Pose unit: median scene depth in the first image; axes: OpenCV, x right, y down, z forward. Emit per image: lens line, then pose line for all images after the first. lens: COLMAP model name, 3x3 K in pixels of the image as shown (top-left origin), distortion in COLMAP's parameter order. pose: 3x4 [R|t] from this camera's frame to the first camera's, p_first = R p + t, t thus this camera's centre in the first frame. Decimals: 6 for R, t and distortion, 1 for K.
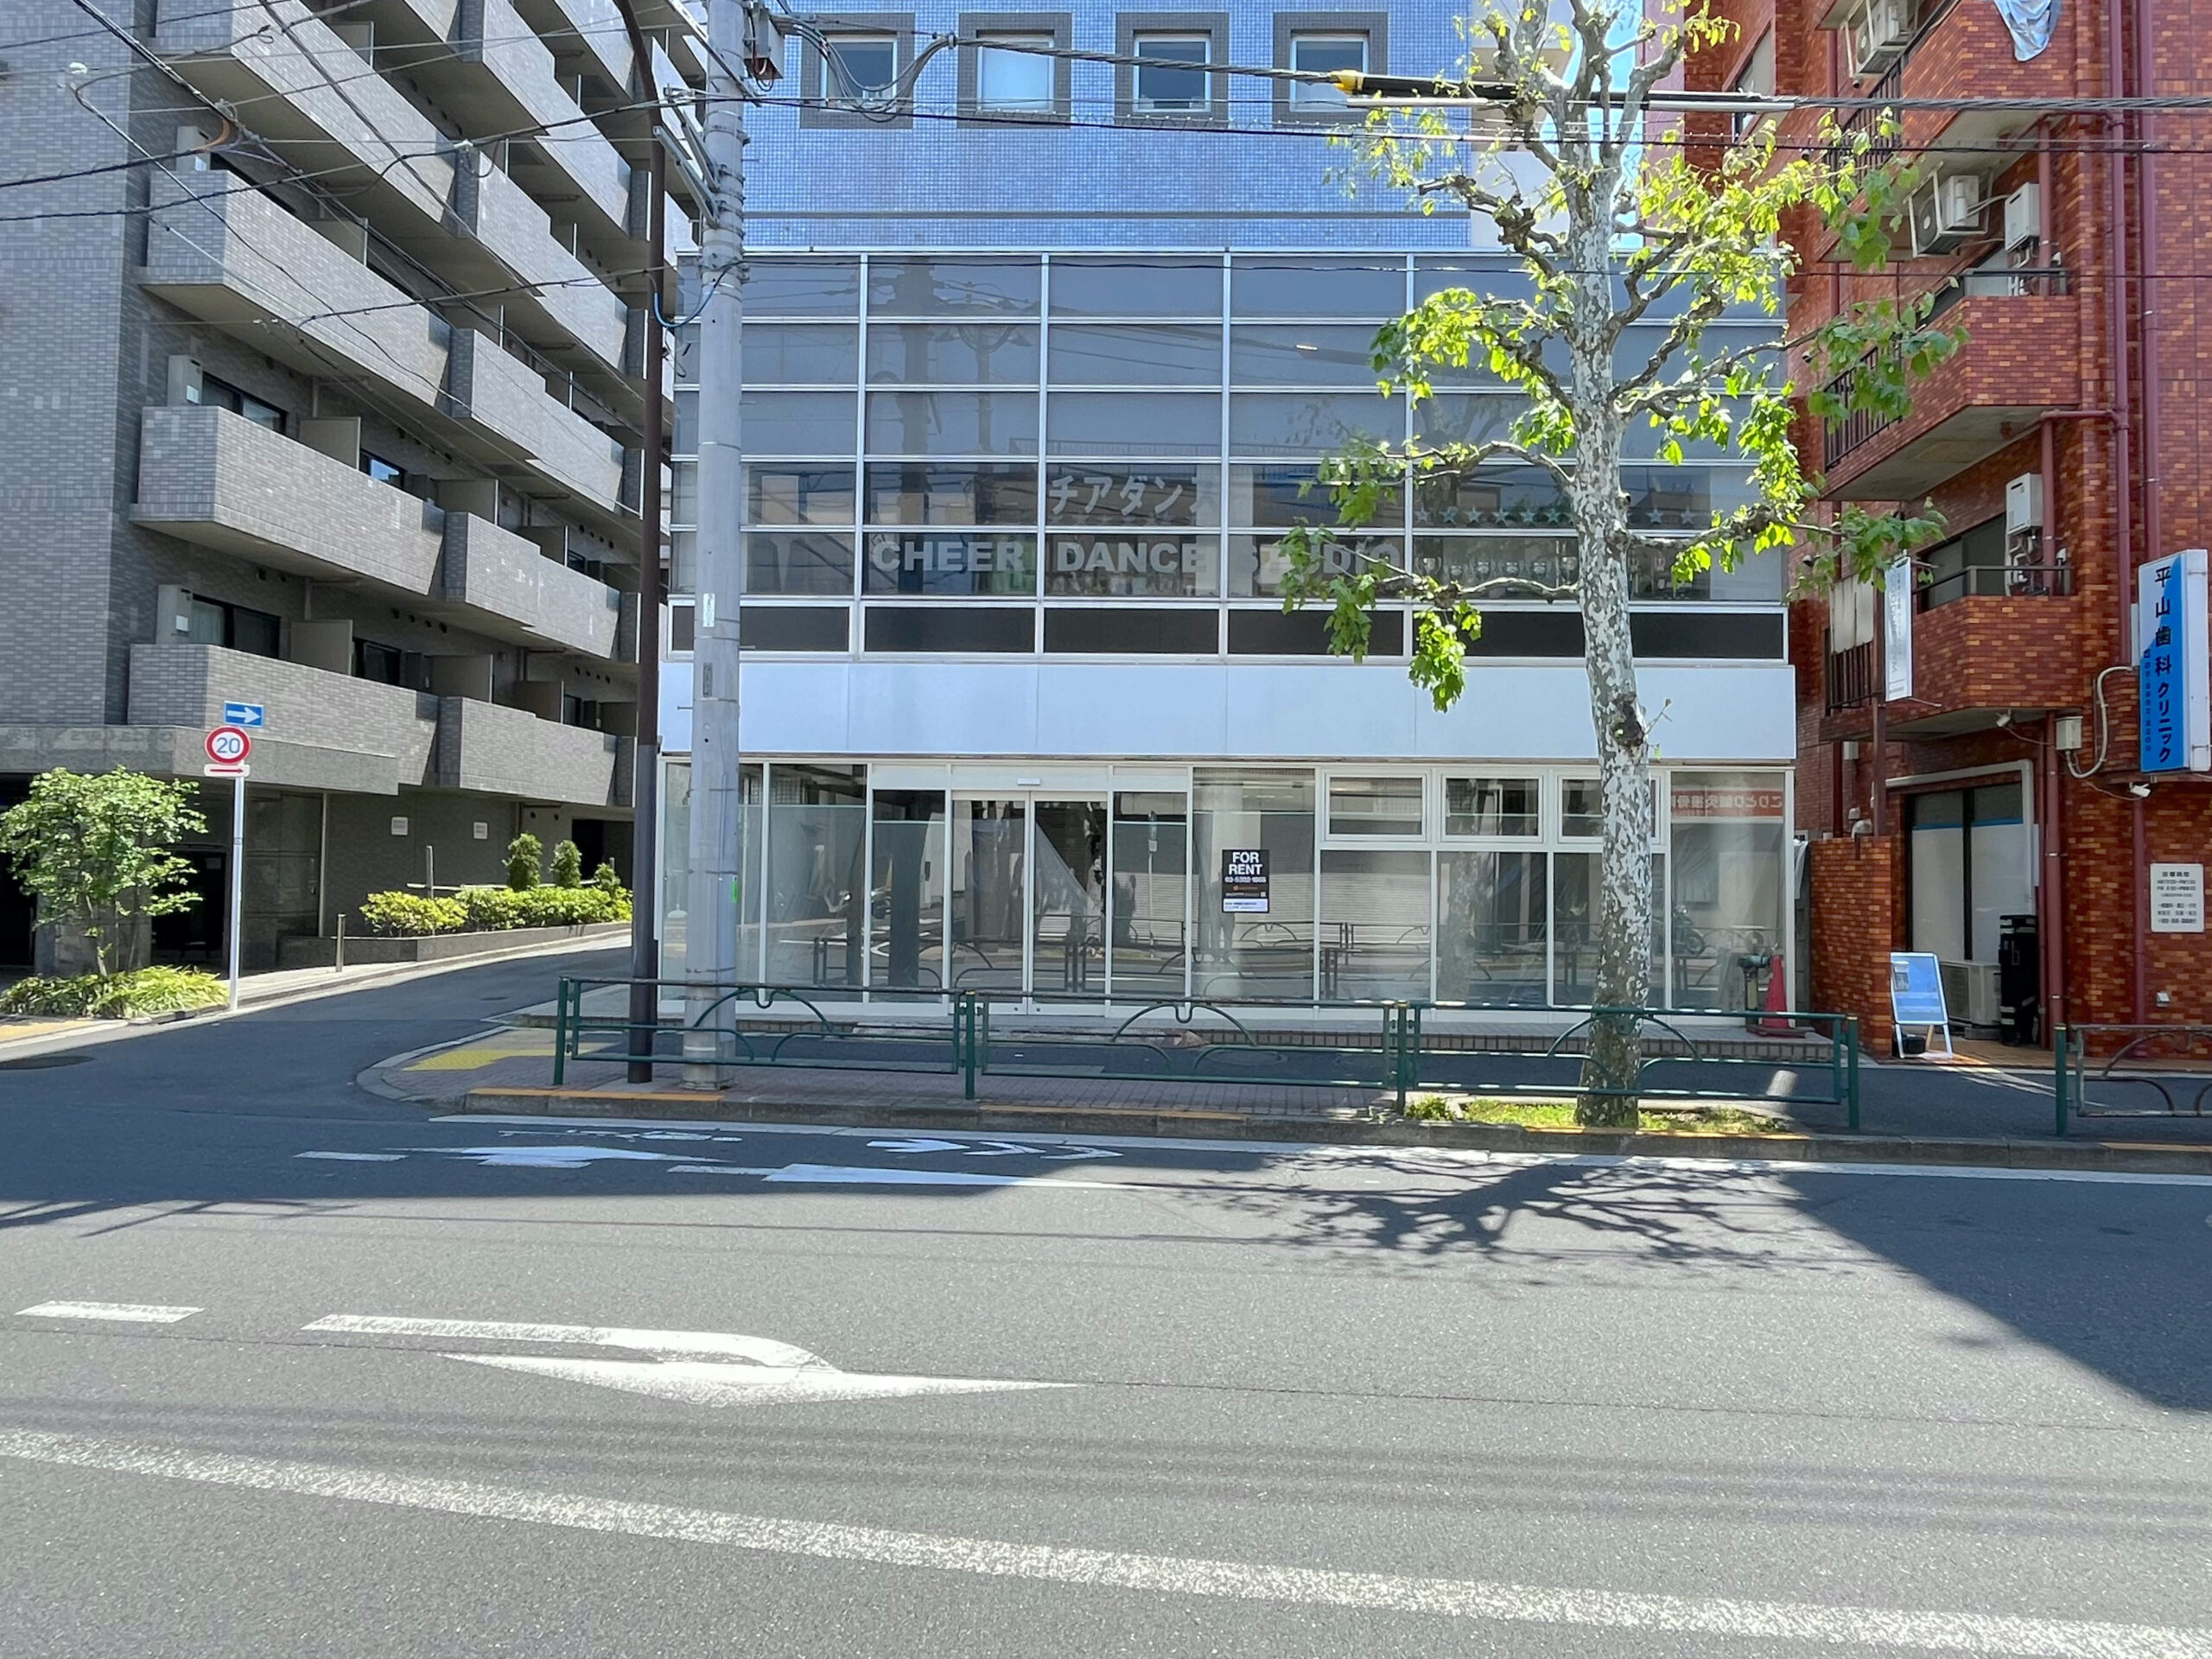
lens RADIAL K [[1331.4, 0, 1196.0], [0, 1331.4, 829.5], [0, 0, 1]] dist [-0.003577, -0.000358]
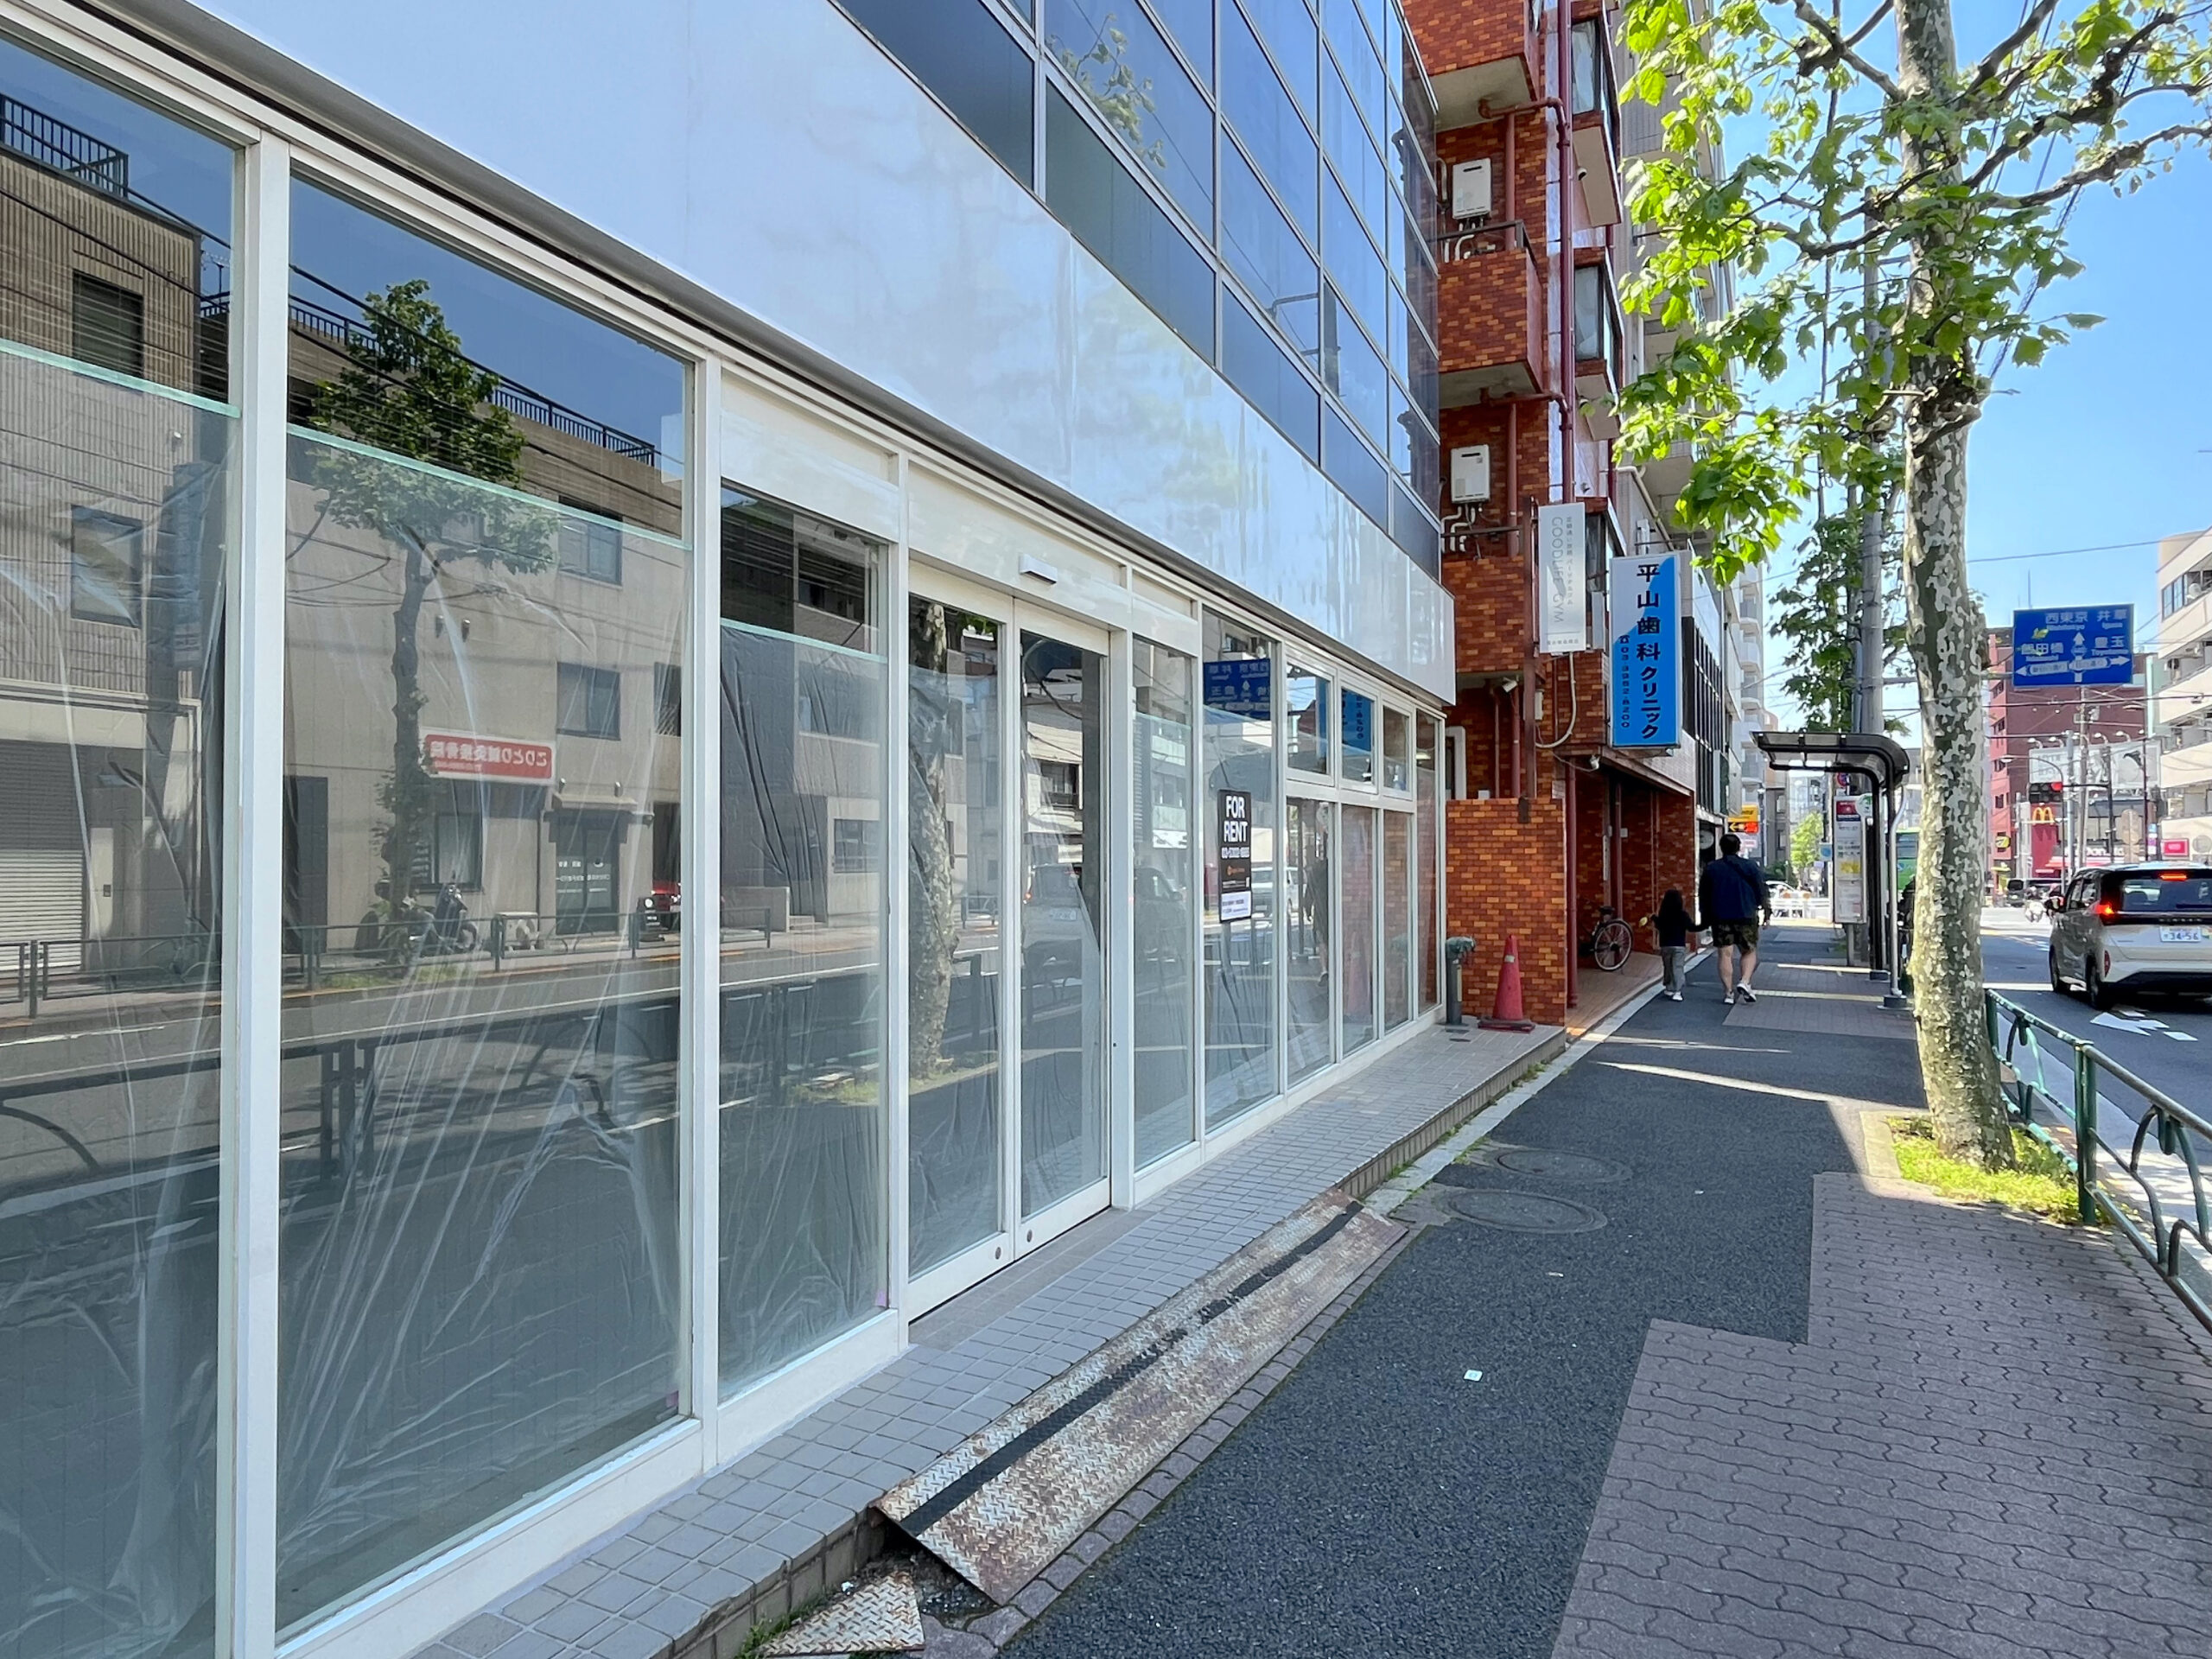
lens RADIAL K [[1342.9, 0, 1106.0], [0, 1342.9, 829.5], [0, 0, 1]] dist [-0.001113, -0.005120]
pose [[0.388287, 0.005791, 0.921520, -0.454553], [-0.026127, 0.999647, 0.004727, 0.030415], [-0.921168, -0.025912, 0.388301, 0.901086]]
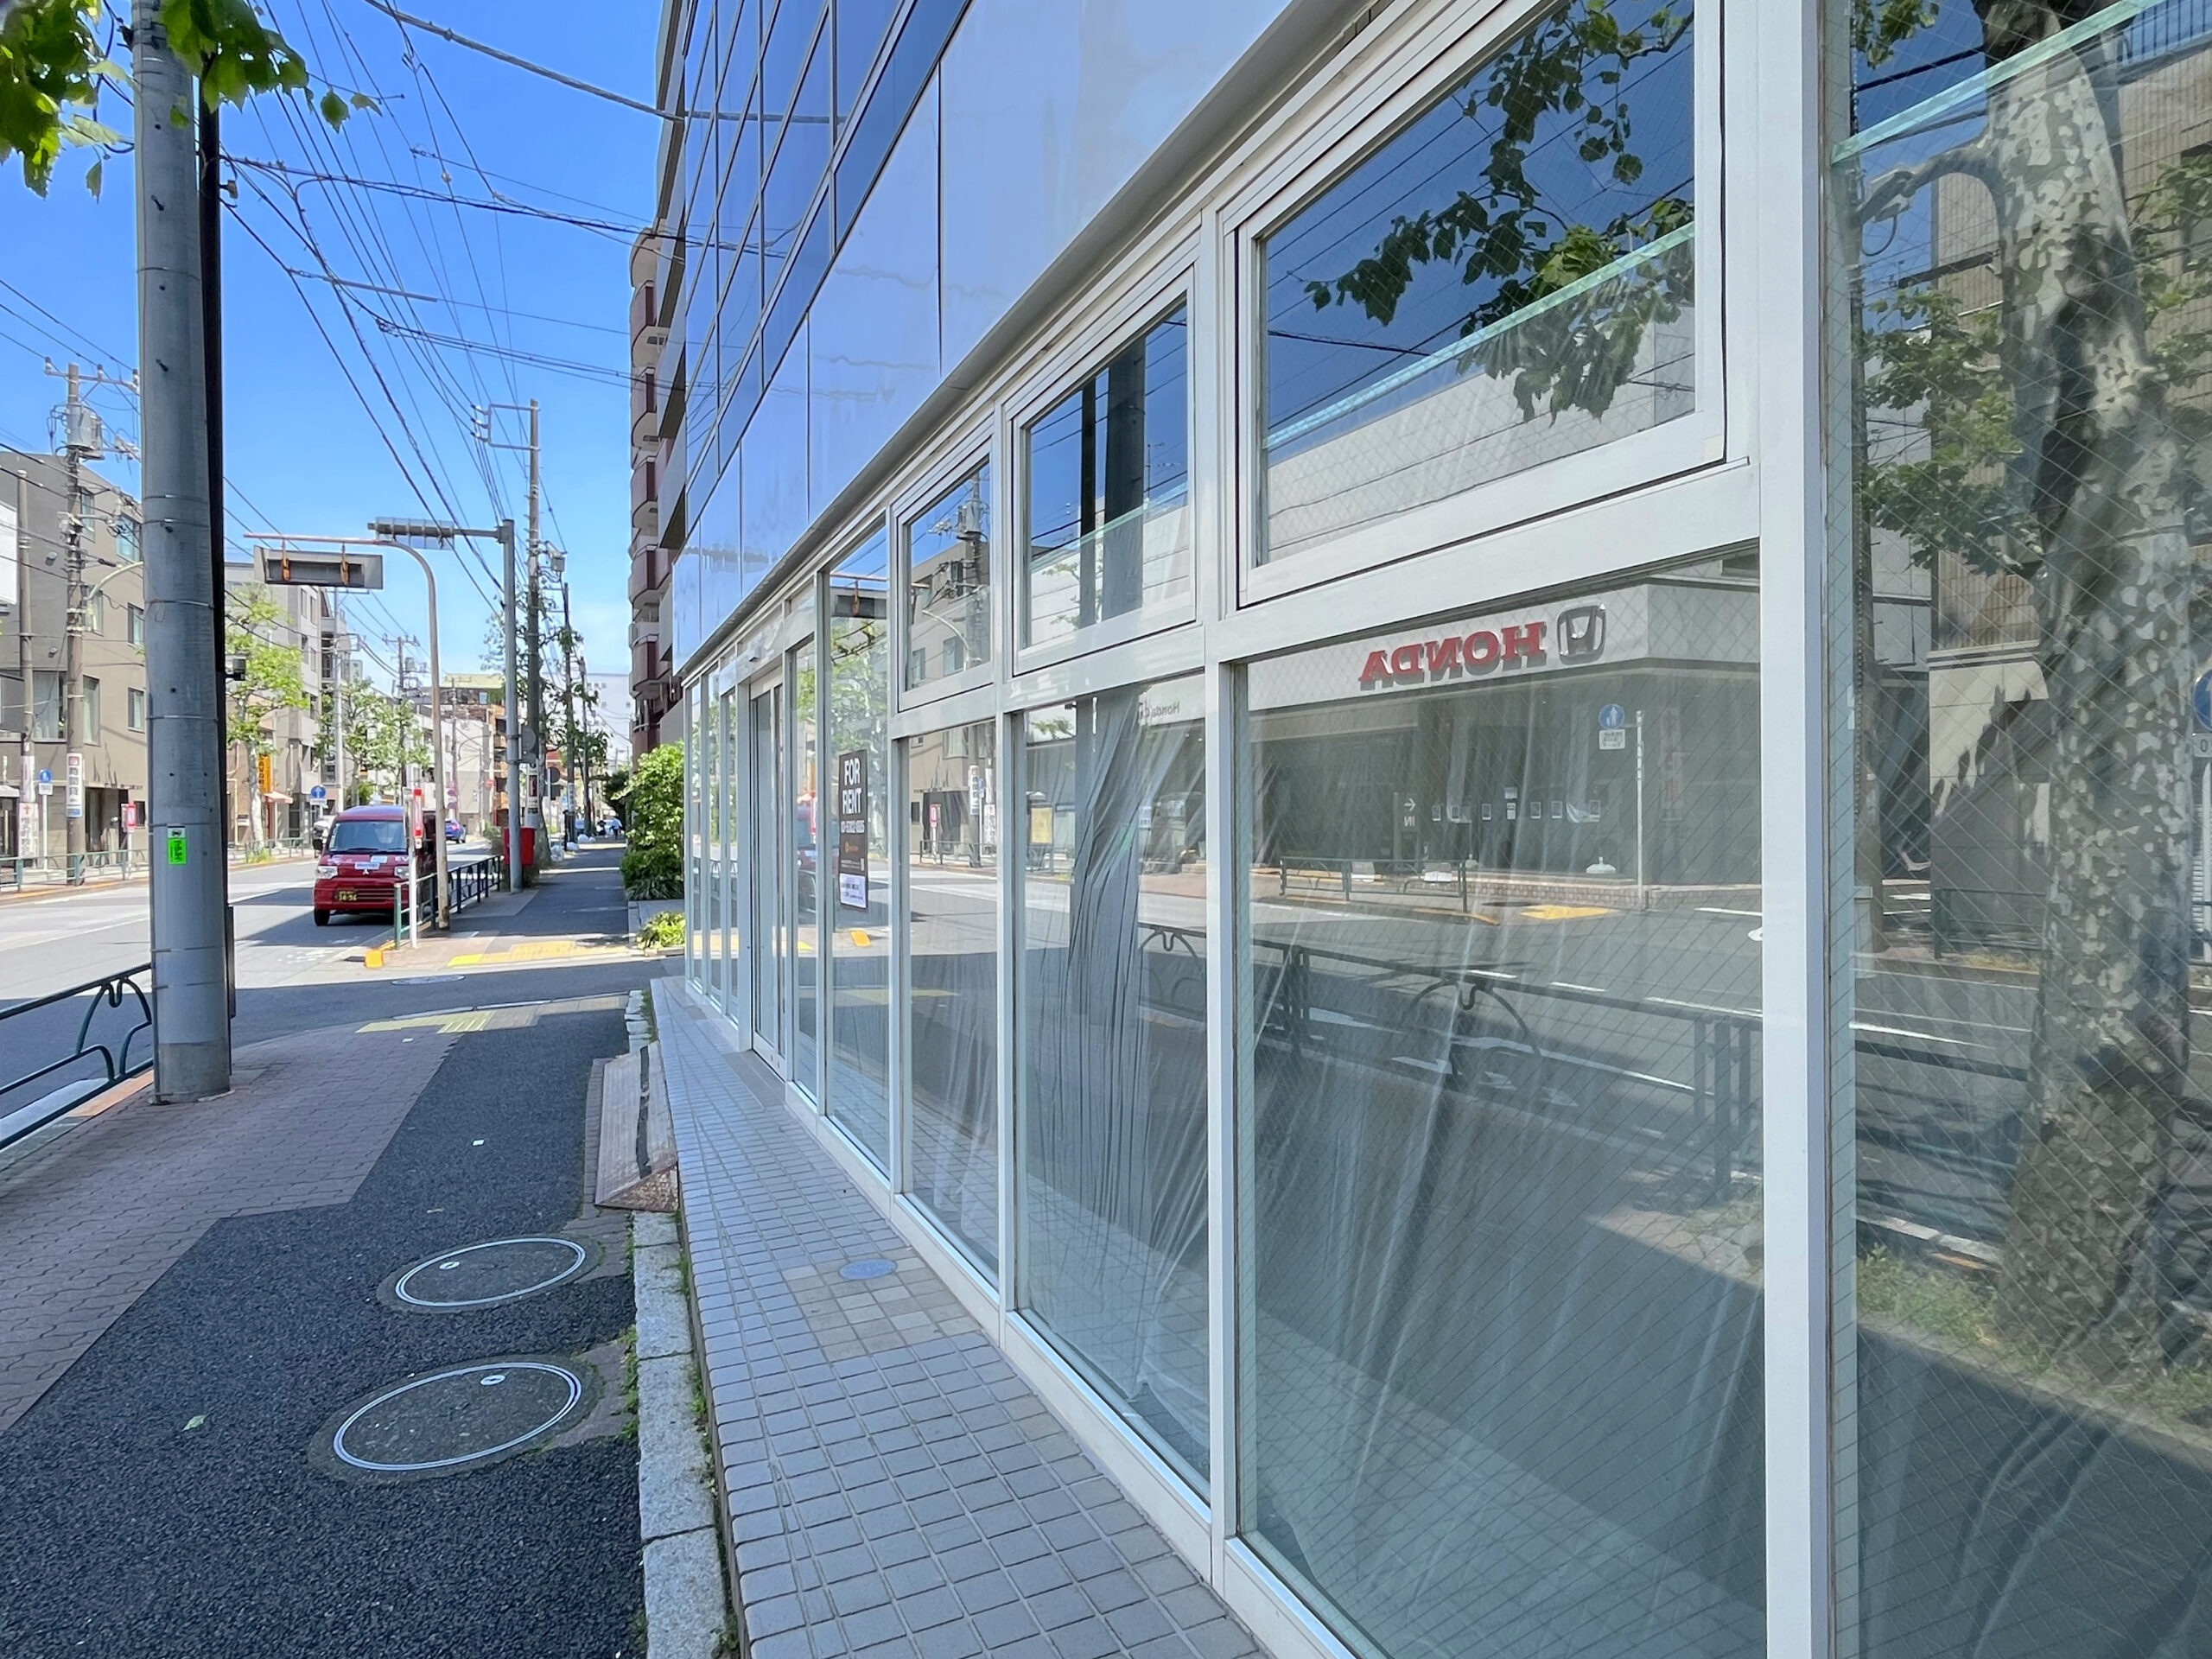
lens RADIAL K [[1256.7, 0, 1101.9], [0, 1256.7, 826.5], [0, 0, 1]] dist [-0.003372, 0.000693]
pose [[0.443066, -0.008652, -0.896447, 0.446019], [0.044447, 0.998936, 0.012327, 0.039050], [0.895386, -0.045306, 0.442979, 0.949177]]
